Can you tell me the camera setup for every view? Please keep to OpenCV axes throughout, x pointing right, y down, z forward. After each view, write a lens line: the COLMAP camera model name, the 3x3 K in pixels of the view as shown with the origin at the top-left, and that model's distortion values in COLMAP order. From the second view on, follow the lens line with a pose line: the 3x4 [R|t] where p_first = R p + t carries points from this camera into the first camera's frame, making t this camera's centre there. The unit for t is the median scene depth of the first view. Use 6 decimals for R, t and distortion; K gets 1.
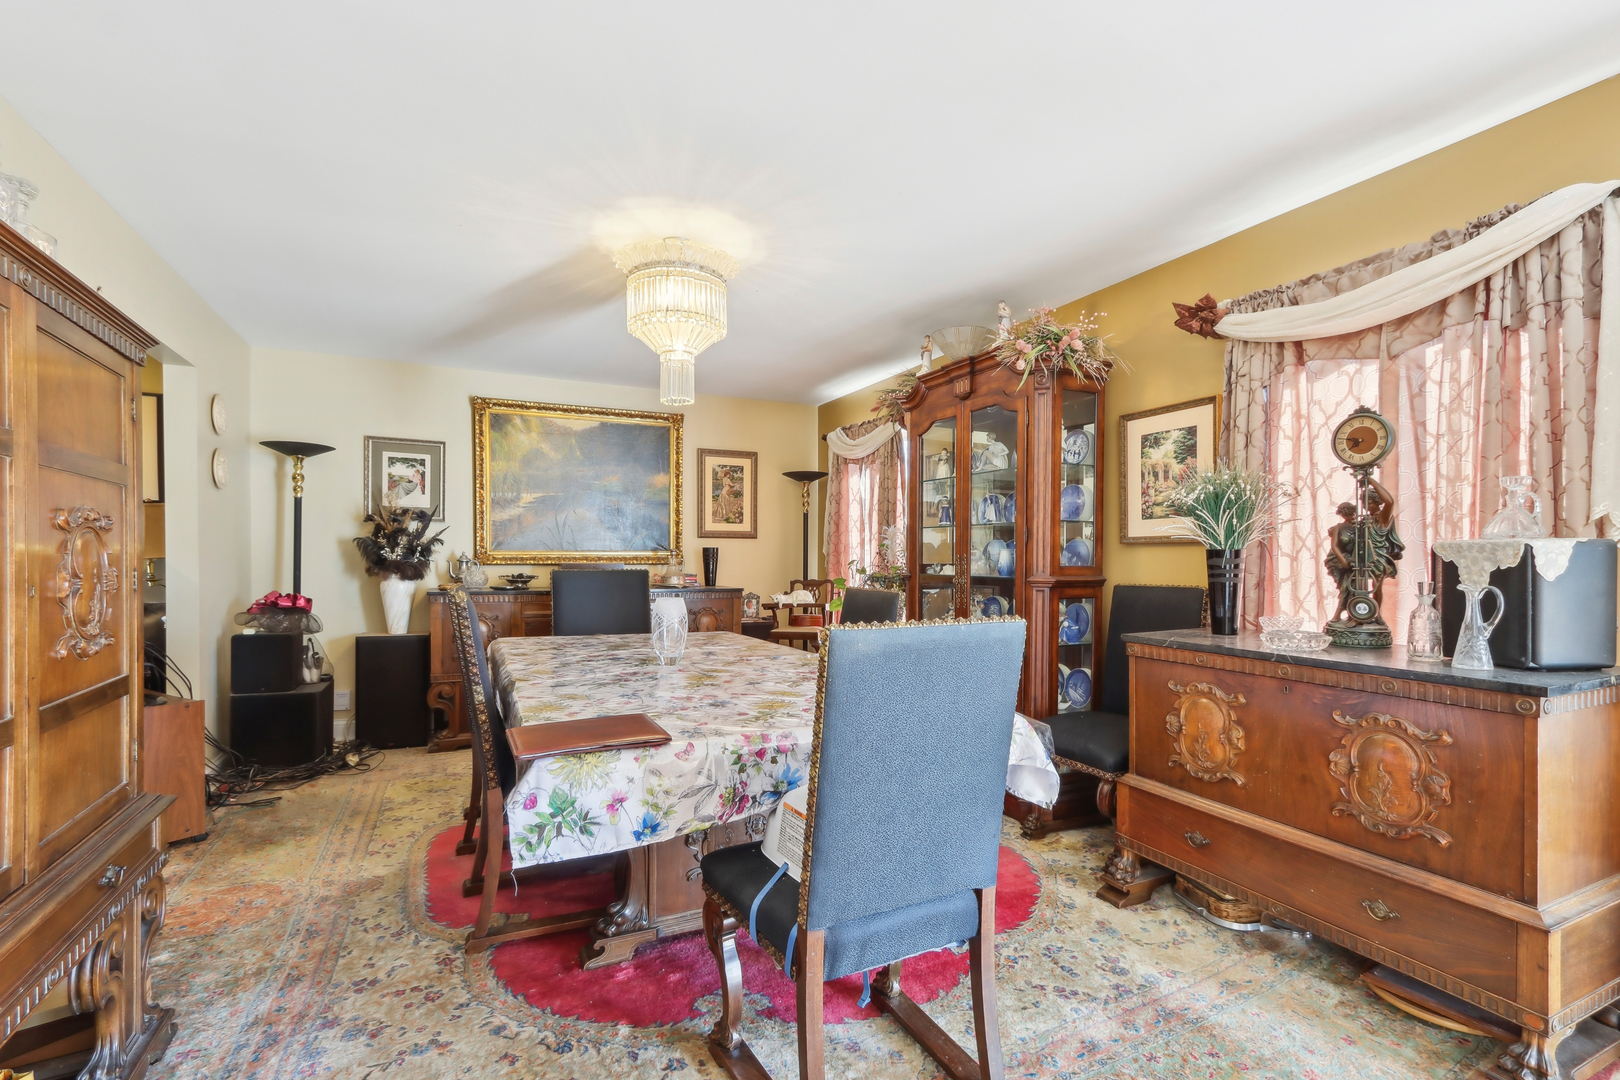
lens RADIAL K [[756.0, 0, 823.0], [0, 756.0, 566.6], [0, 0, 1]] dist [0.005897, 0.001116]
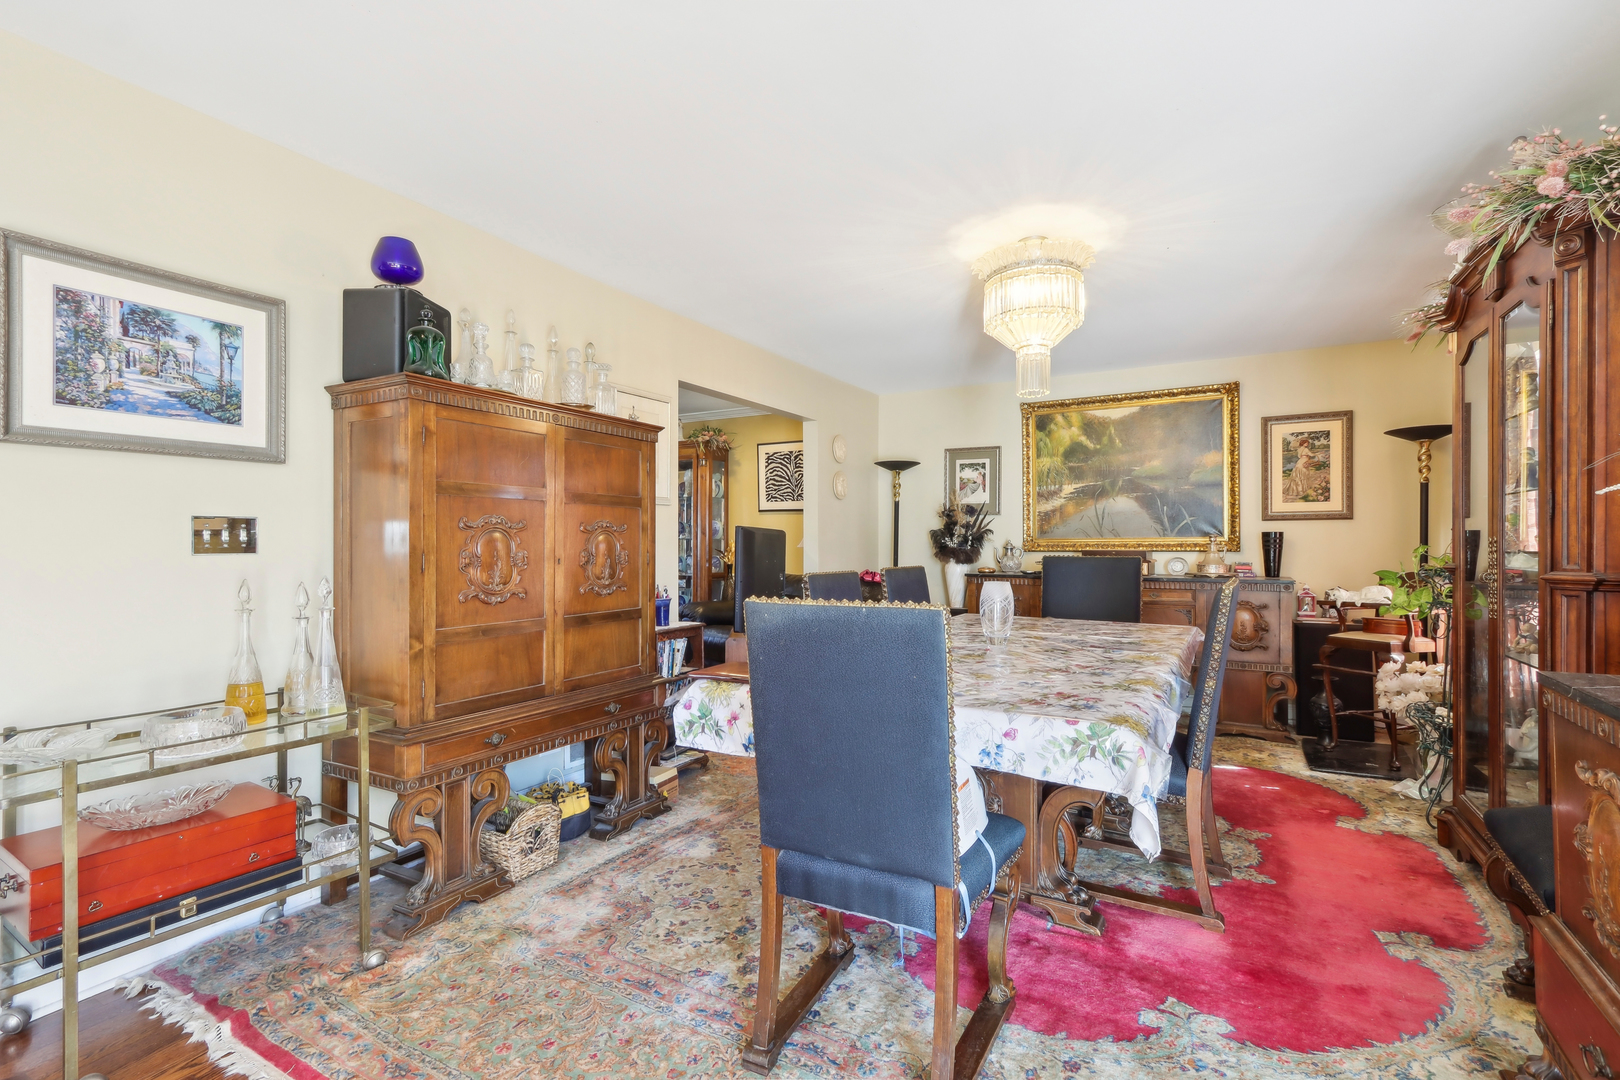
lens RADIAL K [[756.0, 0, 811.4], [0, 756.0, 541.4], [0, 0, 1]] dist [0.005897, 0.001116]
pose [[0.553417, -0.007838, -0.832868, 0.301859], [-0.006152, 0.999890, -0.013498, 0.000098], [0.832882, 0.012594, 0.553307, 0.106222]]
